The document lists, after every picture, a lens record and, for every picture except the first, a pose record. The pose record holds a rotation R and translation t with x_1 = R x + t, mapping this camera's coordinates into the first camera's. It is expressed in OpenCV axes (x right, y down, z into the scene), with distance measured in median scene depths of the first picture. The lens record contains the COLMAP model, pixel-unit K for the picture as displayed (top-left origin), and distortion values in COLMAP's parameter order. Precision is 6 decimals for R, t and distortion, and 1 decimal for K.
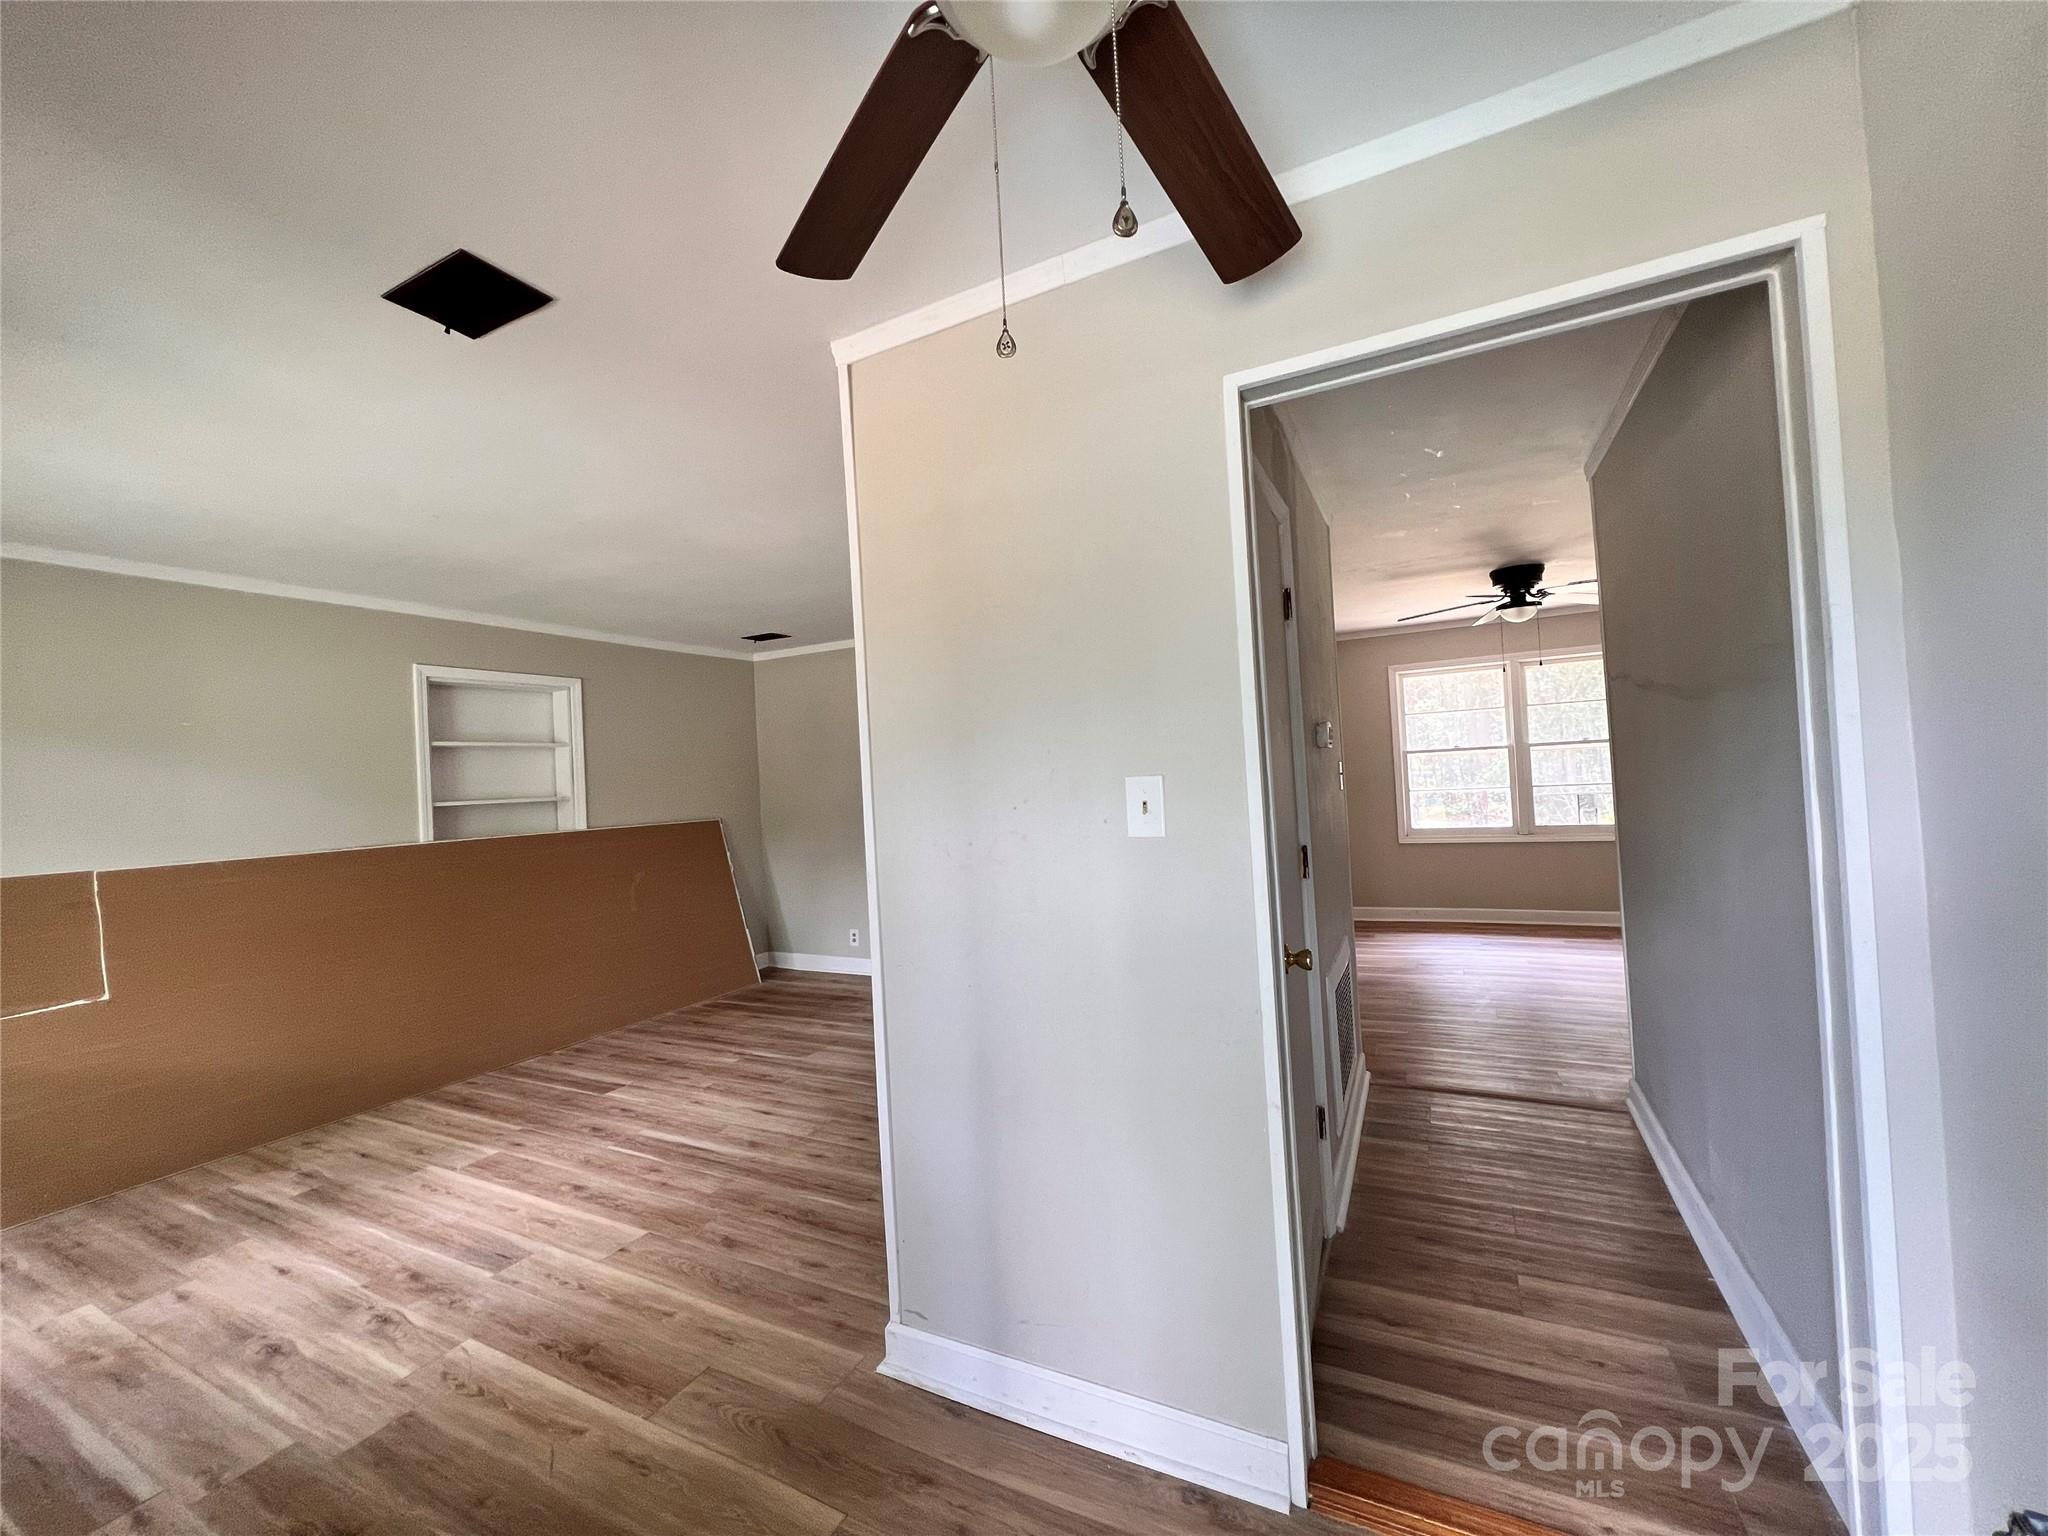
lens RADIAL K [[819.0, 0, 1017.9], [0, 819.0, 761.5], [0, 0, 1]] dist [-0.000534, -0.000048]
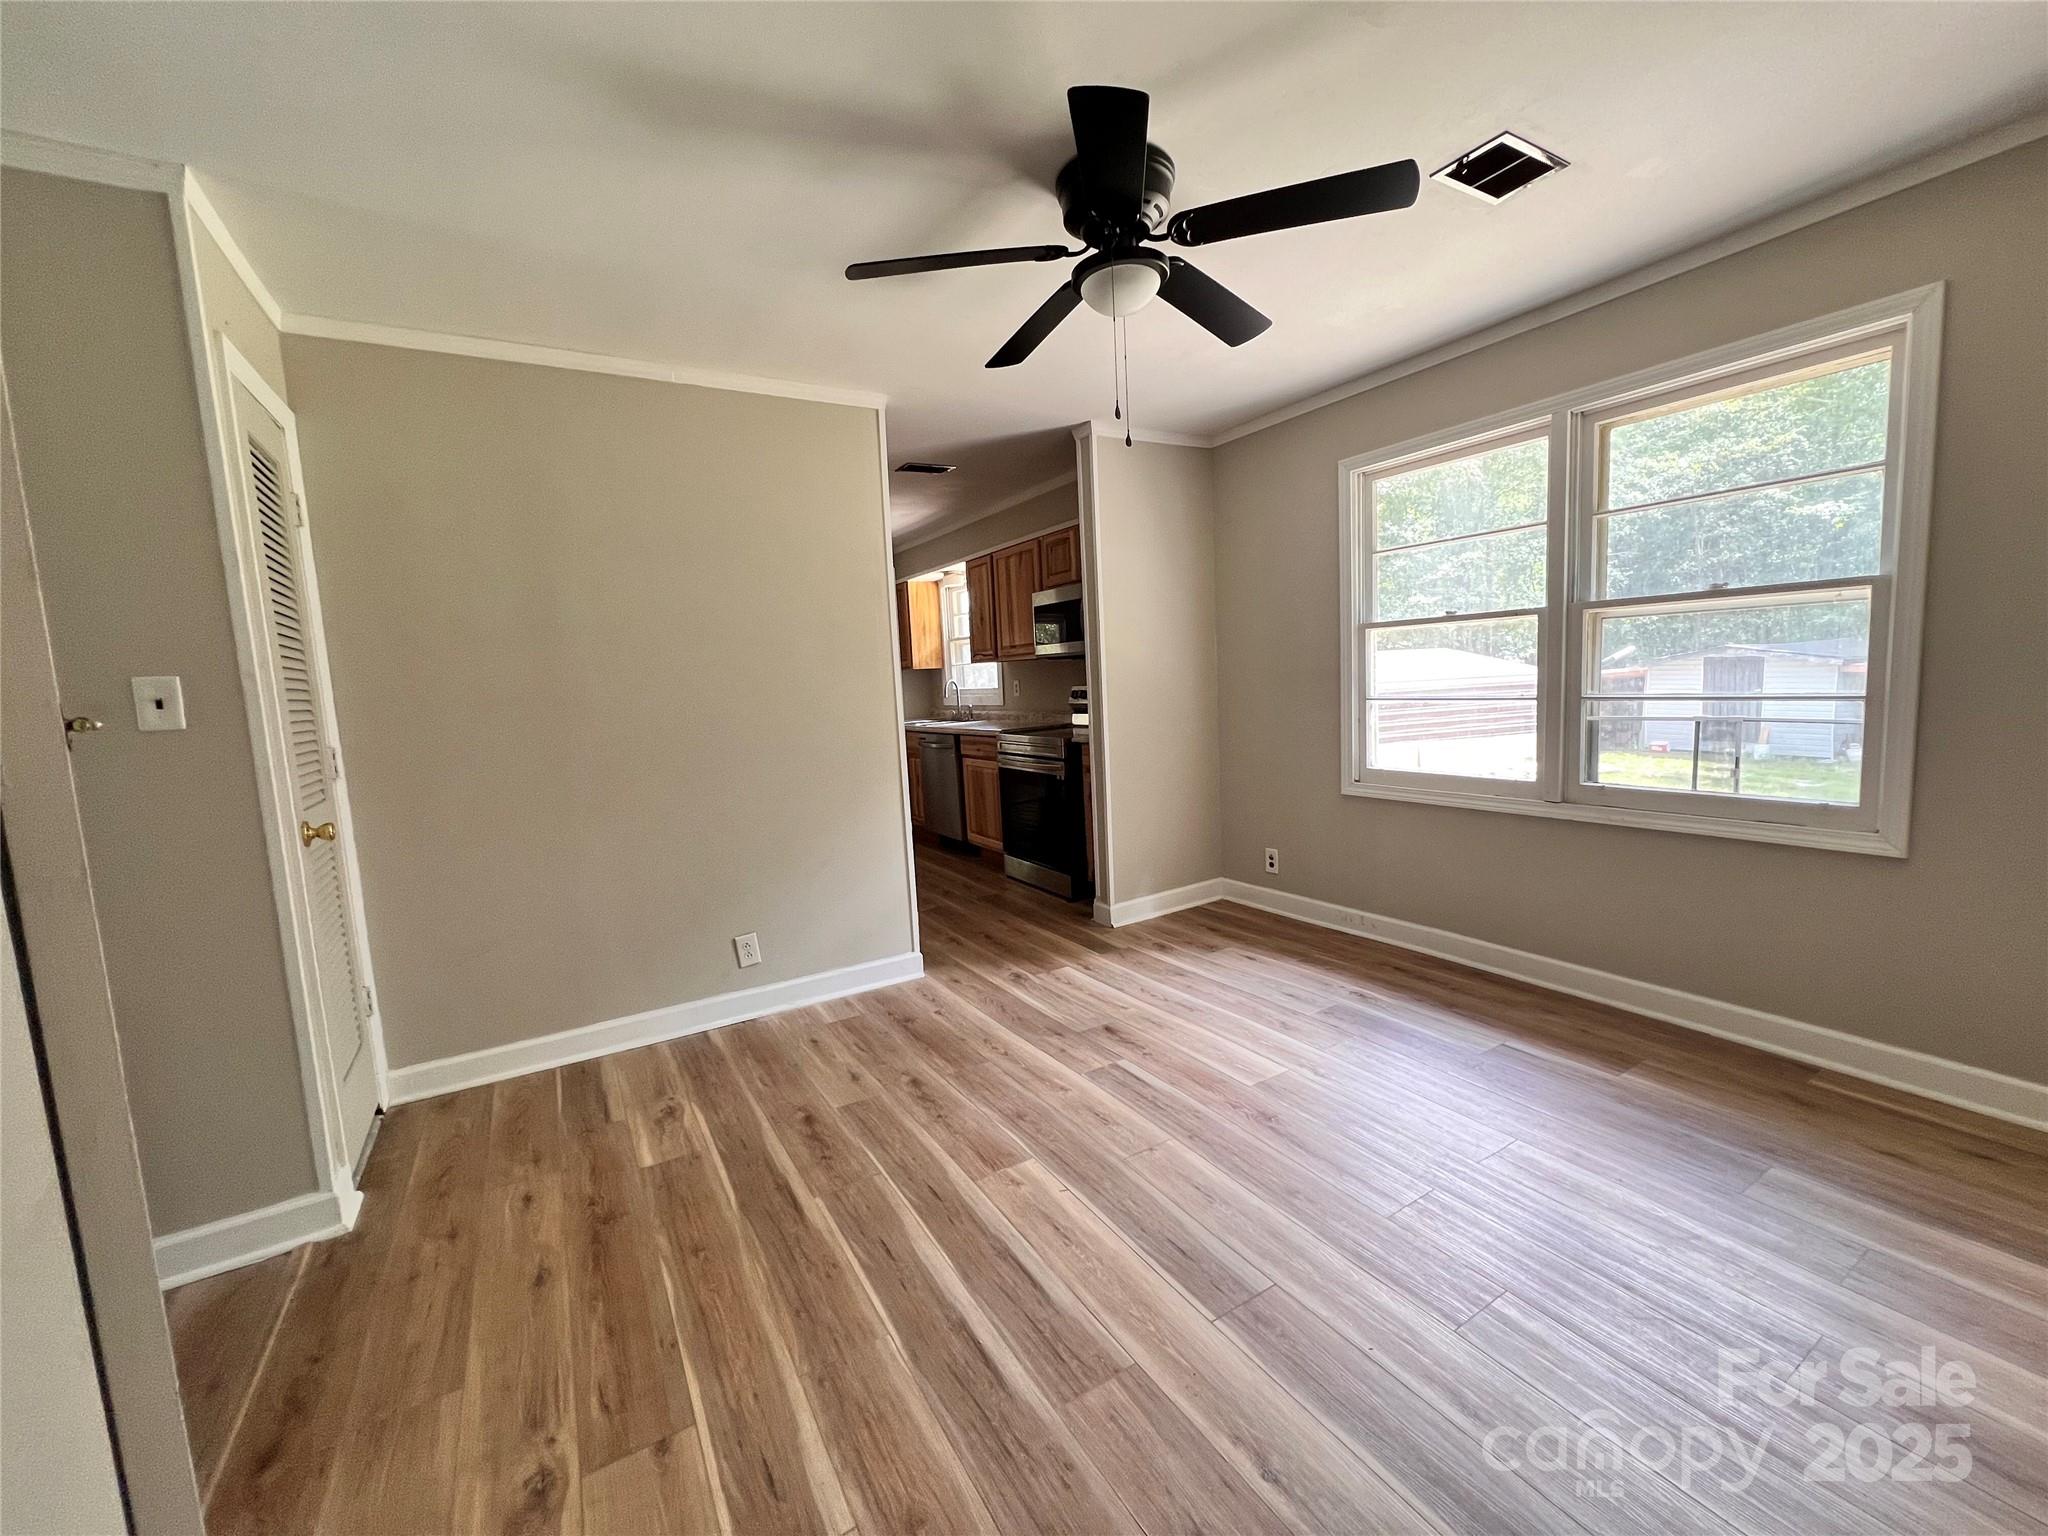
lens RADIAL K [[819.0, 0, 1017.9], [0, 819.0, 761.5], [0, 0, 1]] dist [-0.000534, -0.000048]
pose [[0.845702, 0.080972, -0.527476, 0.590617], [-0.010703, 0.990796, 0.134937, 0.006871], [0.533548, -0.108471, 0.838785, 0.439005]]
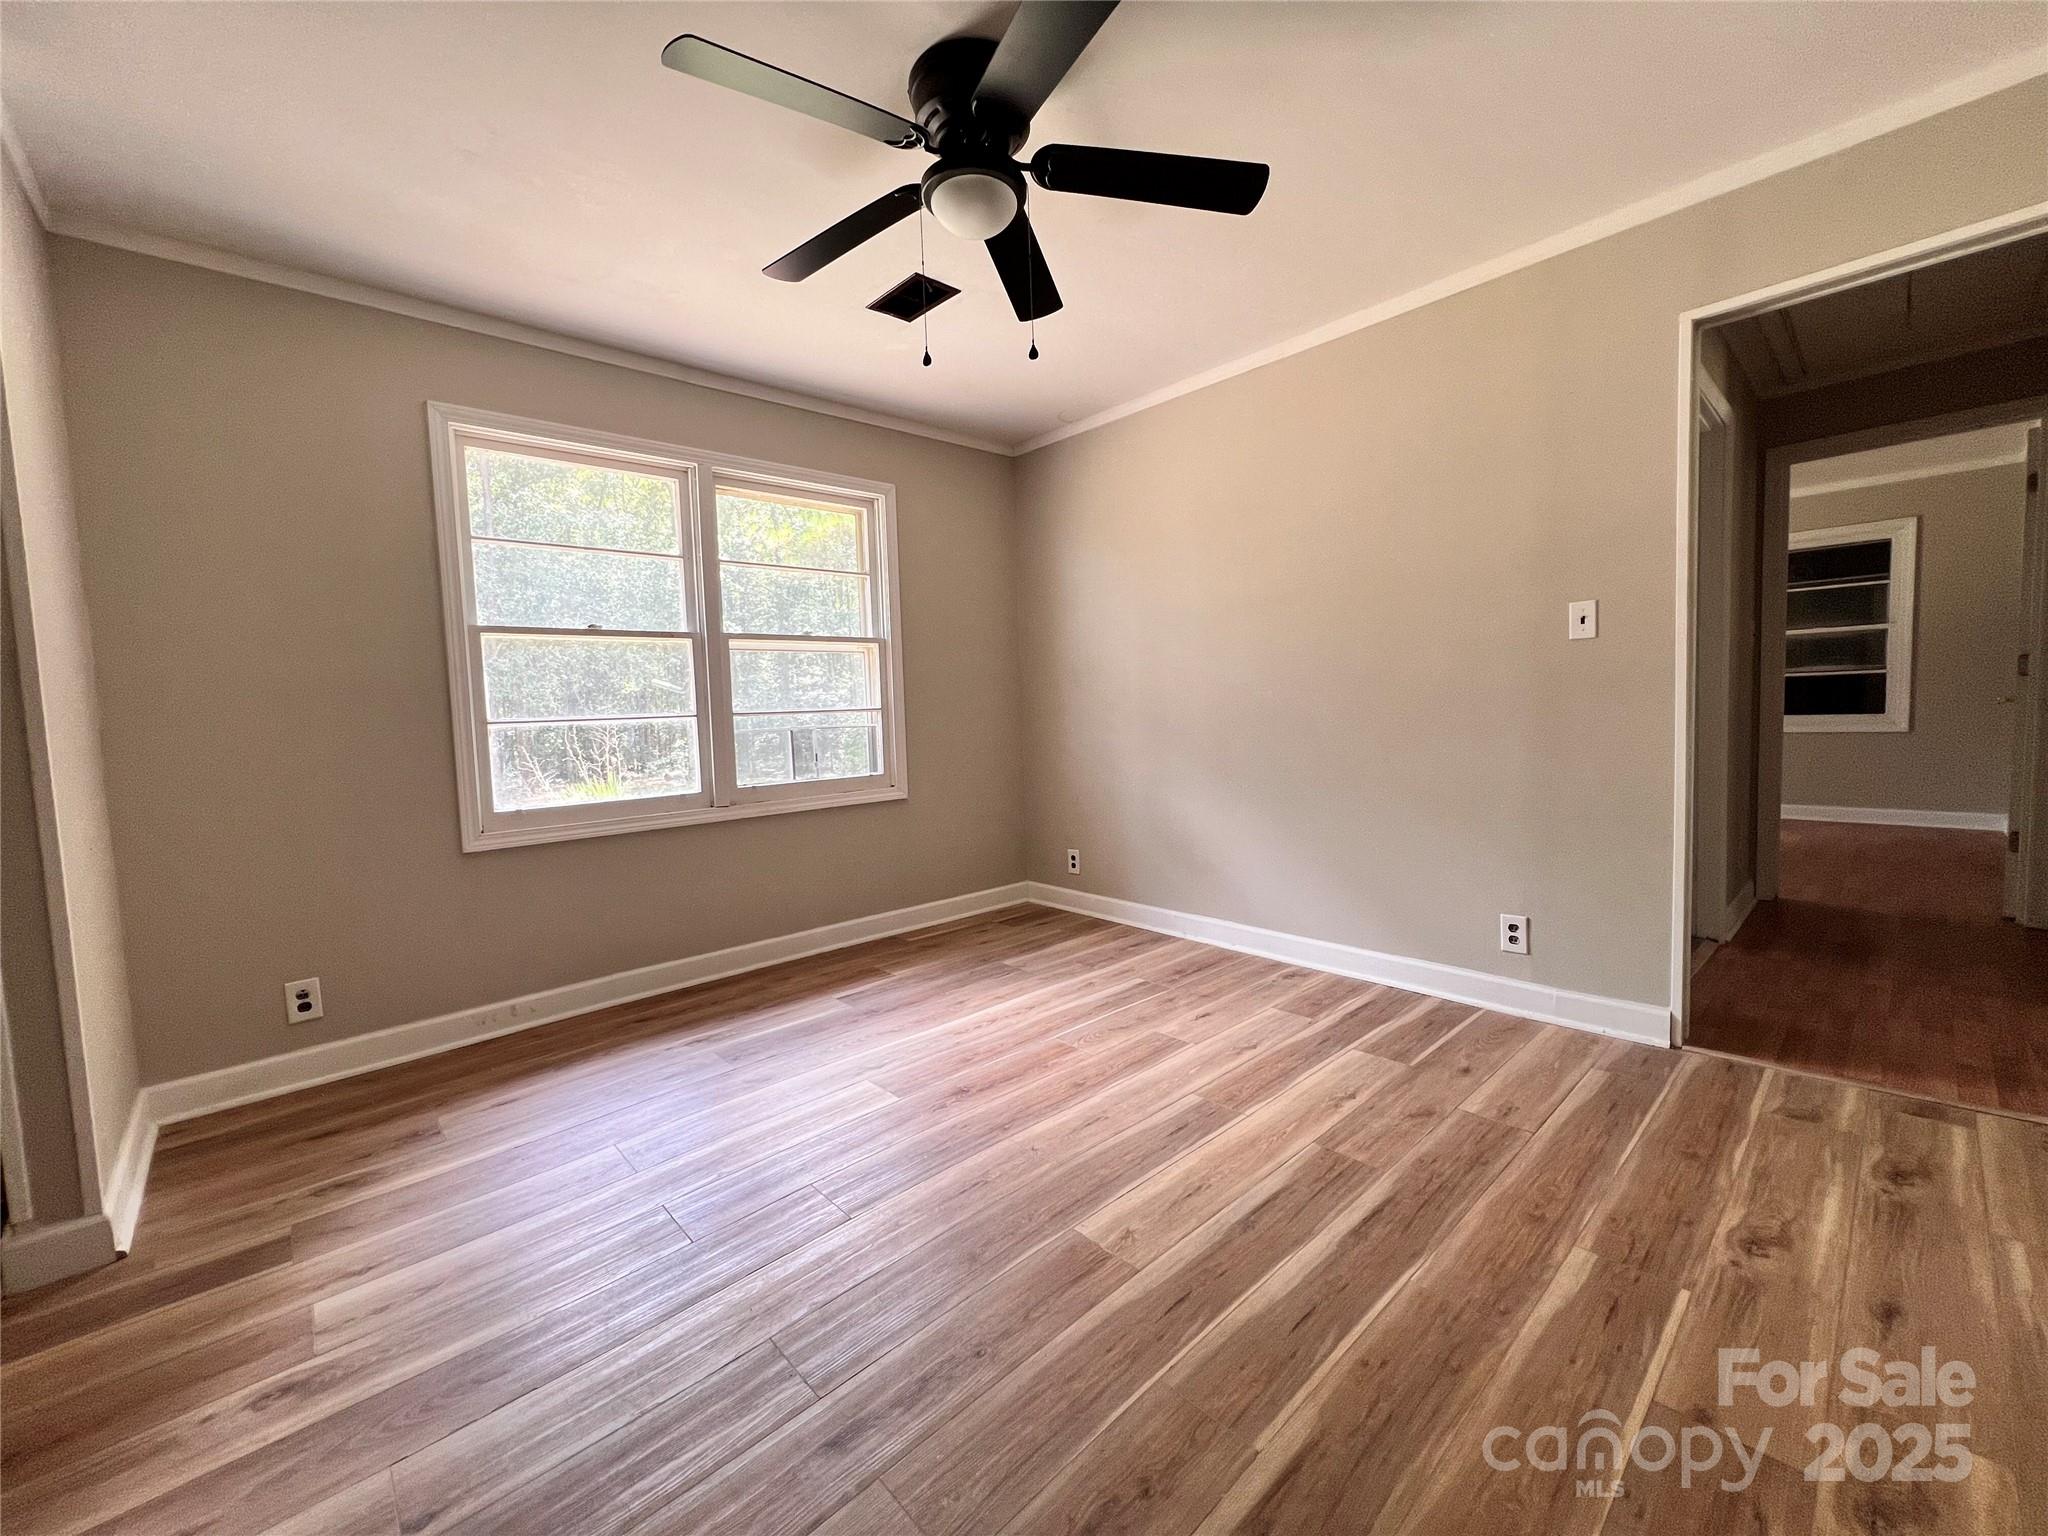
lens RADIAL K [[819.0, 0, 1017.9], [0, 819.0, 761.5], [0, 0, 1]] dist [-0.000534, -0.000048]
pose [[0.354197, -0.006321, 0.935150, 0.191941], [0.019225, 0.999815, -0.000523, 0.063044], [-0.934973, 0.018164, 0.354253, 0.623443]]
